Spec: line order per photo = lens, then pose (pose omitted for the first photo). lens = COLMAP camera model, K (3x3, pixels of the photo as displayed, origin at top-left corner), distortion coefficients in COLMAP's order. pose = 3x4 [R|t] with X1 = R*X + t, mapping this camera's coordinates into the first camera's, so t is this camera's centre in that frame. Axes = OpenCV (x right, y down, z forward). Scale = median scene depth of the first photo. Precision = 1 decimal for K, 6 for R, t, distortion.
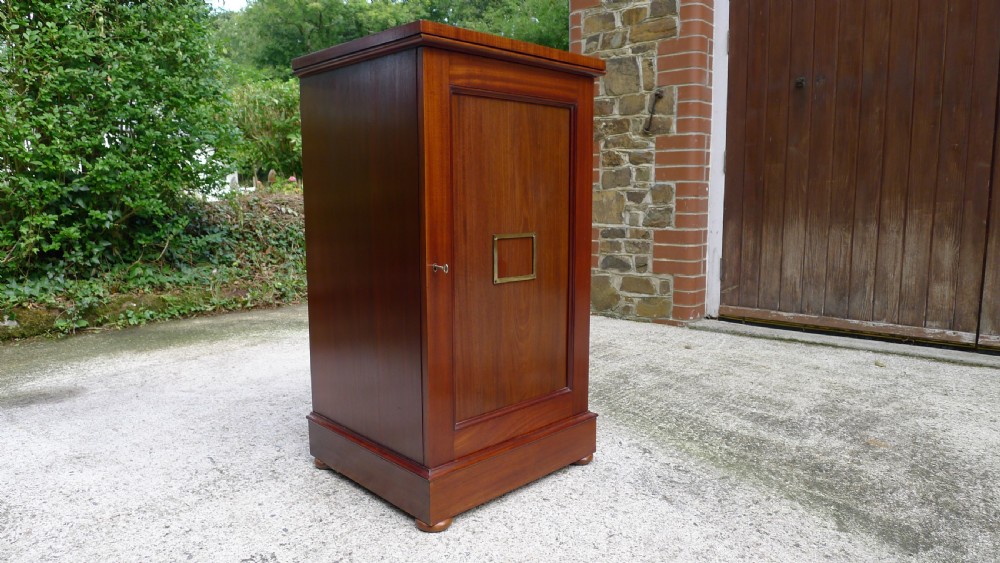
lens RADIAL K [[652.3, 0, 493.2], [0, 652.3, 282.1], [0, 0, 1]] dist [-0.059750, 0.018264]
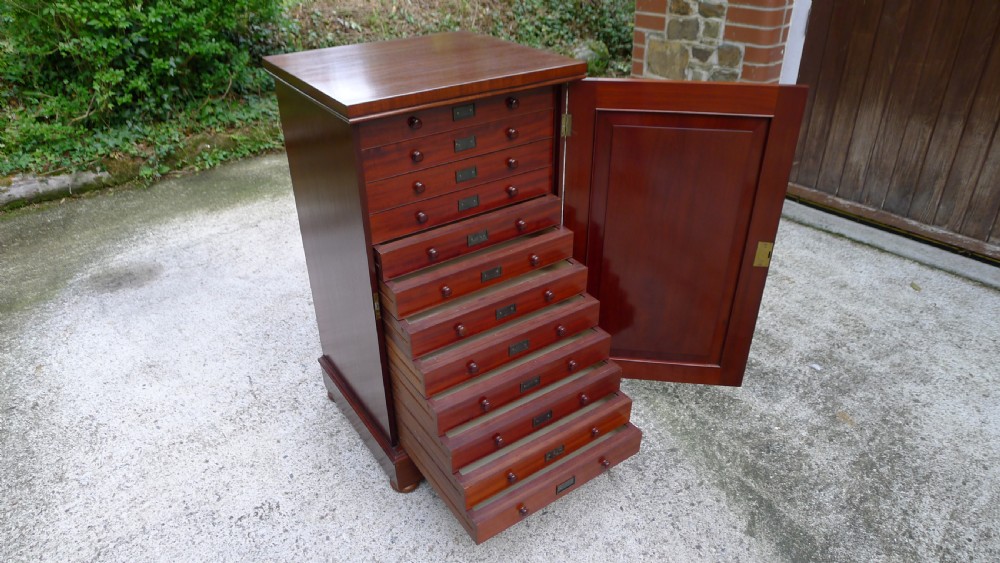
lens RADIAL K [[652.3, 0, 494.2], [0, 652.3, 274.9], [0, 0, 1]] dist [-0.059750, 0.018264]
pose [[0.985544, 0.072191, -0.153268, 0.114070], [-0.008019, 0.923533, 0.383434, -0.225936], [0.169228, -0.376662, 0.910762, 0.023605]]
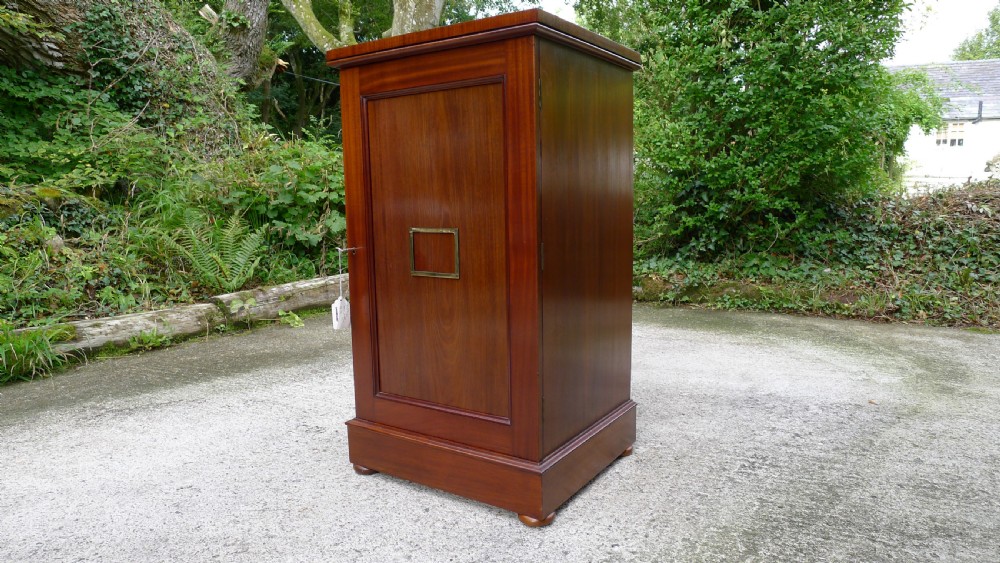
lens RADIAL K [[652.3, 0, 491.0], [0, 652.3, 286.1], [0, 0, 1]] dist [-0.059750, 0.018264]
pose [[0.208560, 0.129721, -0.969368, 0.509874], [-0.116215, 0.987429, 0.107134, -0.052595], [0.971080, 0.090311, 0.221014, 0.444716]]
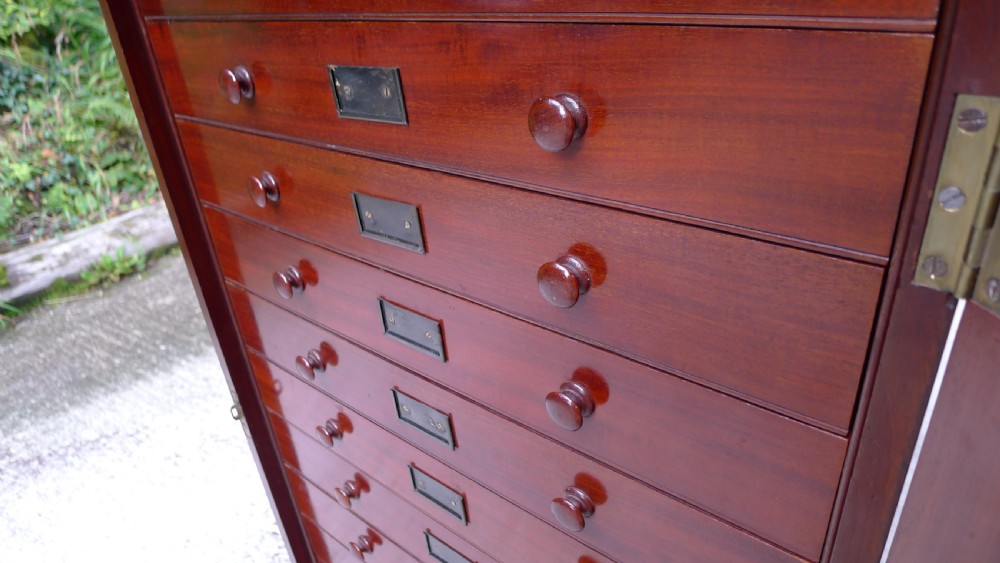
lens RADIAL K [[652.3, 0, 494.6], [0, 652.3, 276.2], [0, 0, 1]] dist [-0.059750, 0.018264]
pose [[0.104056, 0.457984, -0.882849, 0.129676], [-0.053033, 0.888960, 0.454904, -0.156681], [0.993156, -0.000515, 0.116790, 0.511646]]
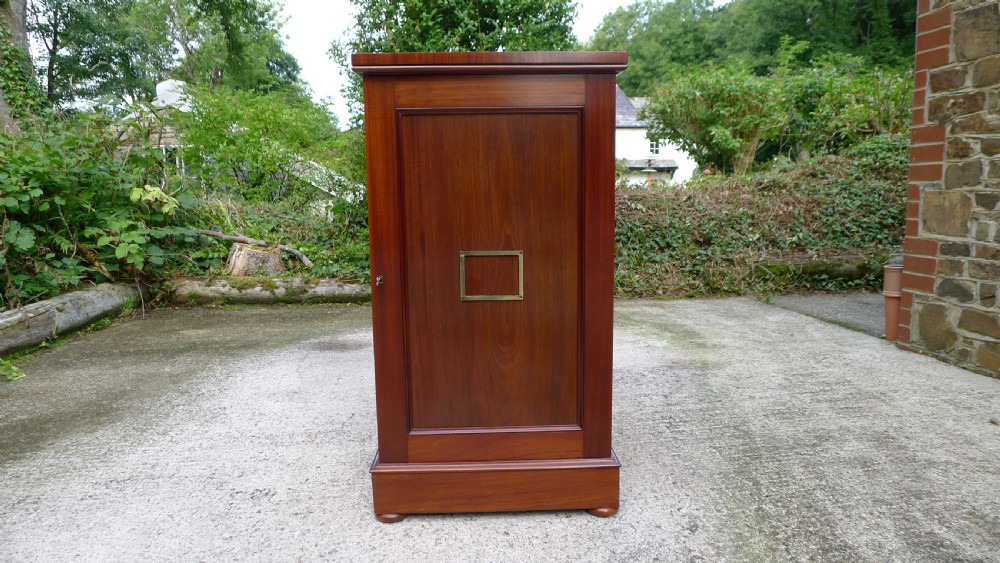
lens RADIAL K [[652.3, 0, 496.5], [0, 652.3, 279.1], [0, 0, 1]] dist [-0.059750, 0.018264]
pose [[0.742757, 0.089157, -0.663599, 0.345739], [-0.080245, 0.995805, 0.043973, -0.038488], [0.664735, 0.020589, 0.746795, 0.145813]]
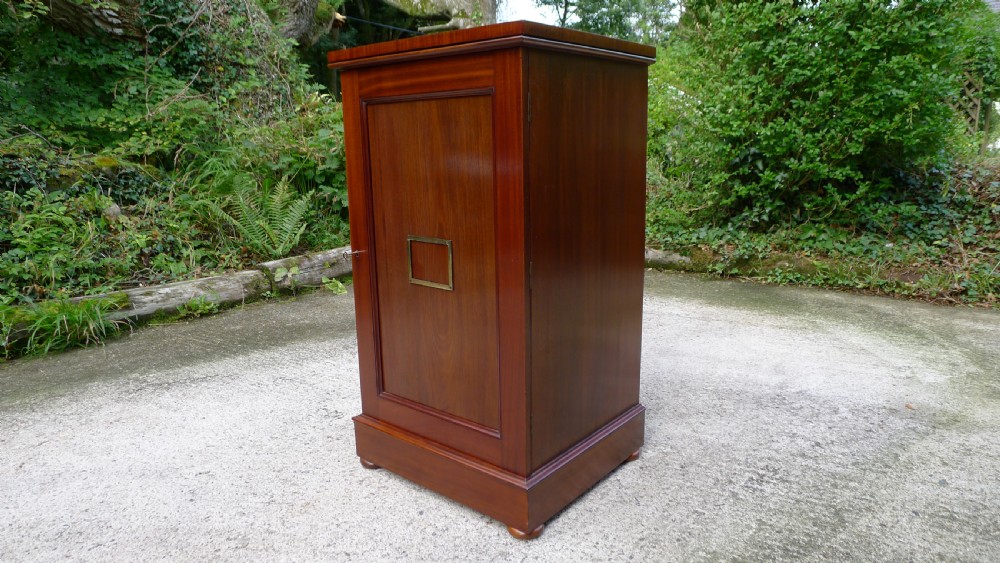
lens RADIAL K [[652.3, 0, 492.1], [0, 652.3, 277.1], [0, 0, 1]] dist [-0.059750, 0.018264]
pose [[0.105648, 0.202391, -0.973589, 0.503897], [-0.117610, 0.974740, 0.189868, -0.107357], [0.987424, 0.094445, 0.126783, 0.495054]]
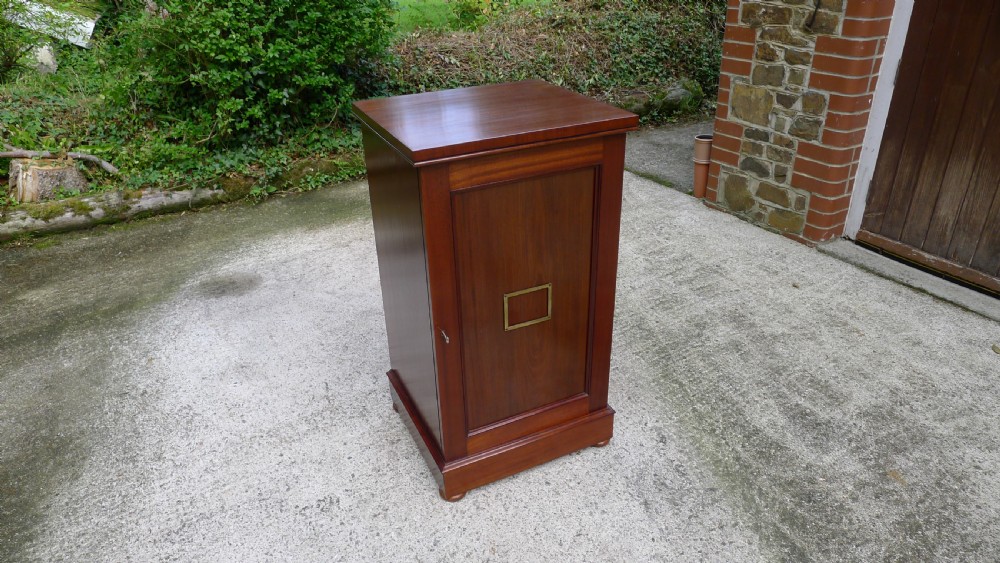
lens RADIAL K [[652.3, 0, 491.9], [0, 652.3, 284.2], [0, 0, 1]] dist [-0.059750, 0.018264]
pose [[0.945975, 0.131215, -0.296503, 0.157162], [-0.016751, 0.933013, 0.359452, -0.247649], [0.323807, -0.335066, 0.884805, -0.009342]]
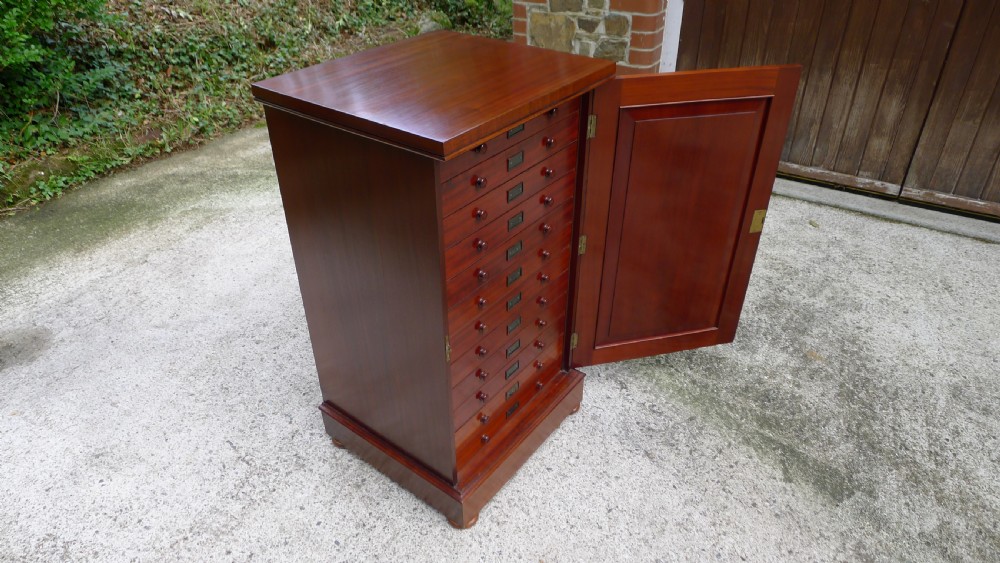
lens RADIAL K [[652.3, 0, 490.6], [0, 652.3, 273.0], [0, 0, 1]] dist [-0.059750, 0.018264]
pose [[0.988818, -0.088541, 0.119997, -0.069047], [0.028156, 0.901039, 0.432823, -0.256868], [-0.146445, -0.424605, 0.893457, 0.062227]]
